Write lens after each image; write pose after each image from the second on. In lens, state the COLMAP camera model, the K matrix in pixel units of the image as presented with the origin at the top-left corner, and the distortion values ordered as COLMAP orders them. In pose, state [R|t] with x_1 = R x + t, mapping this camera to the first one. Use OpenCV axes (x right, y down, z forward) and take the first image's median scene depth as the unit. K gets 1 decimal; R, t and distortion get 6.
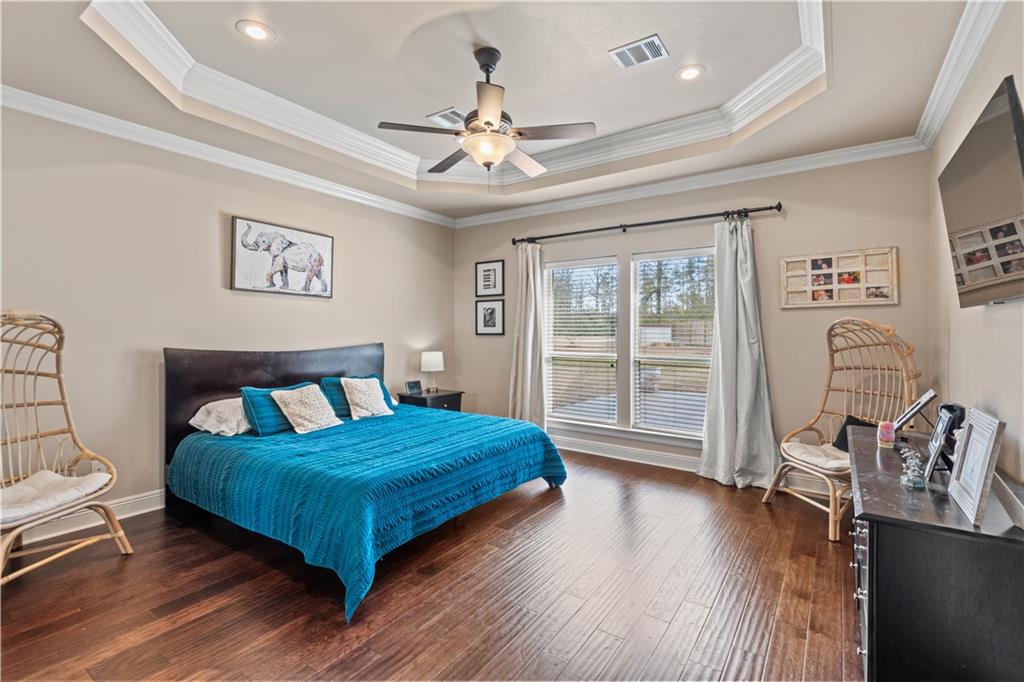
lens RADIAL K [[466.0, 0, 517.6], [0, 466.0, 333.2], [0, 0, 1]] dist [0.010675, -0.006993]
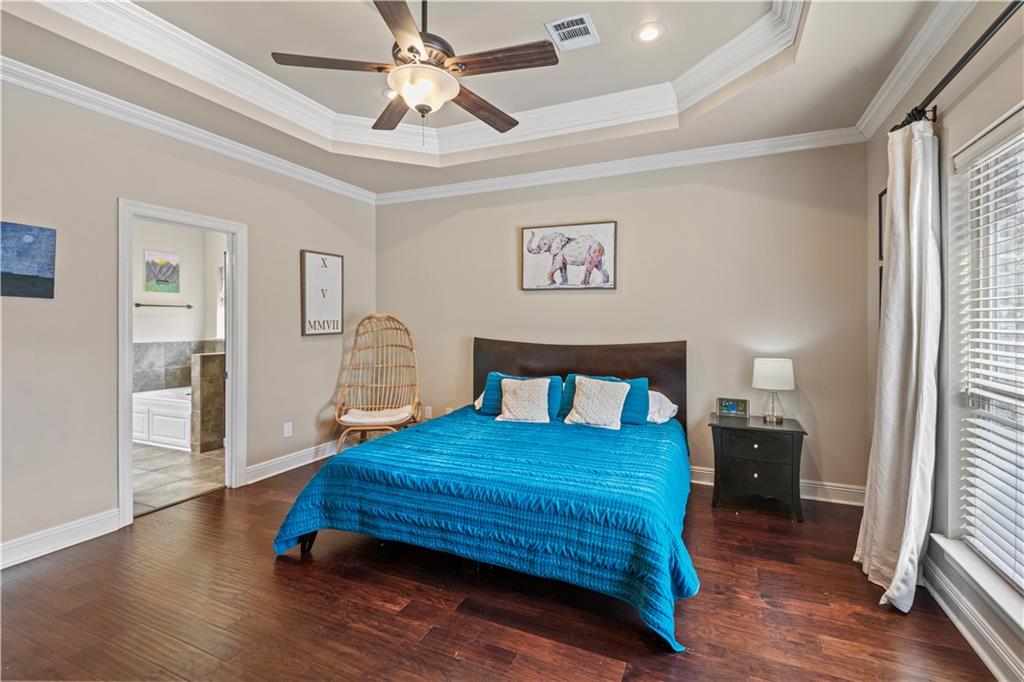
lens RADIAL K [[466.0, 0, 509.5], [0, 466.0, 325.1], [0, 0, 1]] dist [0.010675, -0.006993]
pose [[0.165811, -0.001214, -0.986157, 0.498305], [-0.004799, 0.999986, -0.002038, -0.002477], [0.986146, 0.005071, 0.165803, 0.704143]]
